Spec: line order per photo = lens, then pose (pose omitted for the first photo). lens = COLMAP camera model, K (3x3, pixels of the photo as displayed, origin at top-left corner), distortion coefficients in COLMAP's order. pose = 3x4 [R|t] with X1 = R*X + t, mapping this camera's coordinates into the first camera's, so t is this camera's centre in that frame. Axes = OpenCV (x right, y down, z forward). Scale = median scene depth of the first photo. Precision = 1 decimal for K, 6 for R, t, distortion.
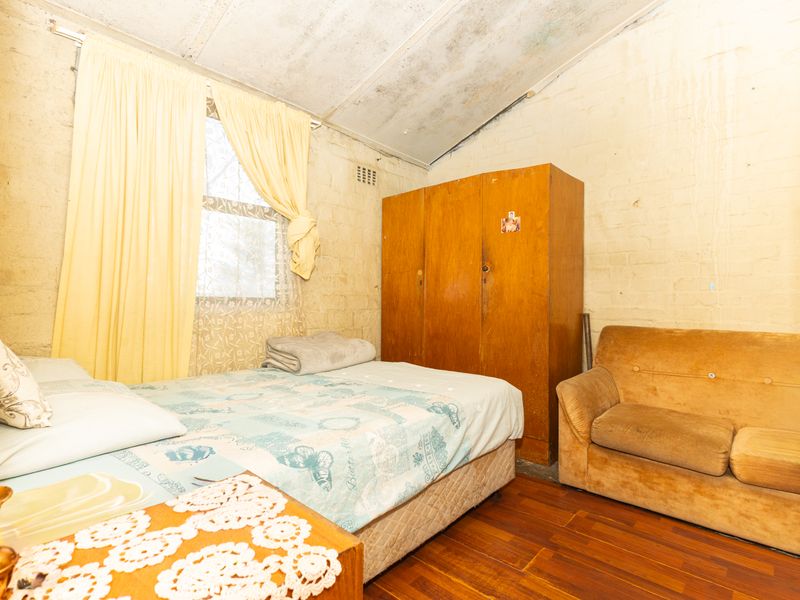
lens RADIAL K [[409.6, 0, 401.9], [0, 409.6, 306.1], [0, 0, 1]] dist [0.004172, 0.000579]
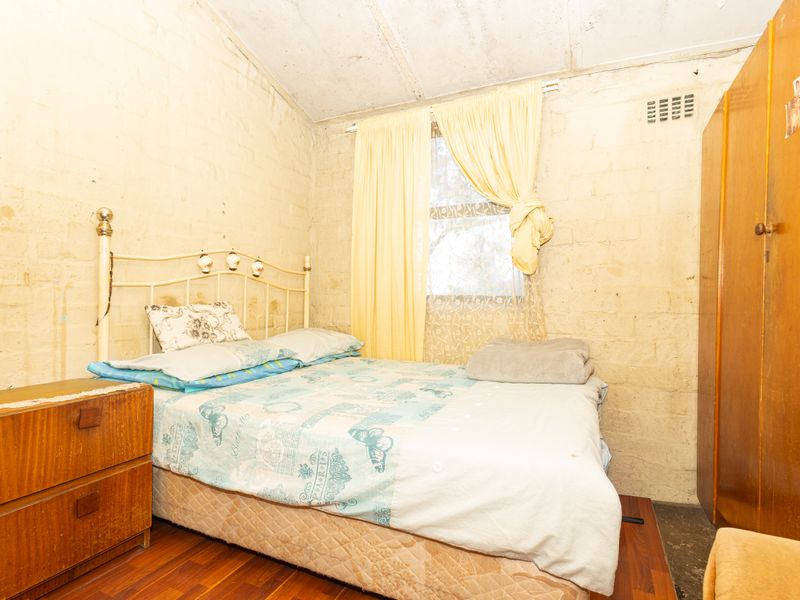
lens RADIAL K [[413.1, 0, 401.6], [0, 413.1, 302.4], [0, 0, 1]] dist [0.003186, 0.000218]
pose [[0.291074, 0.011683, -0.956629, 0.613864], [-0.016755, 0.999834, 0.007112, -0.009671], [0.956554, 0.013958, 0.291222, 0.582509]]
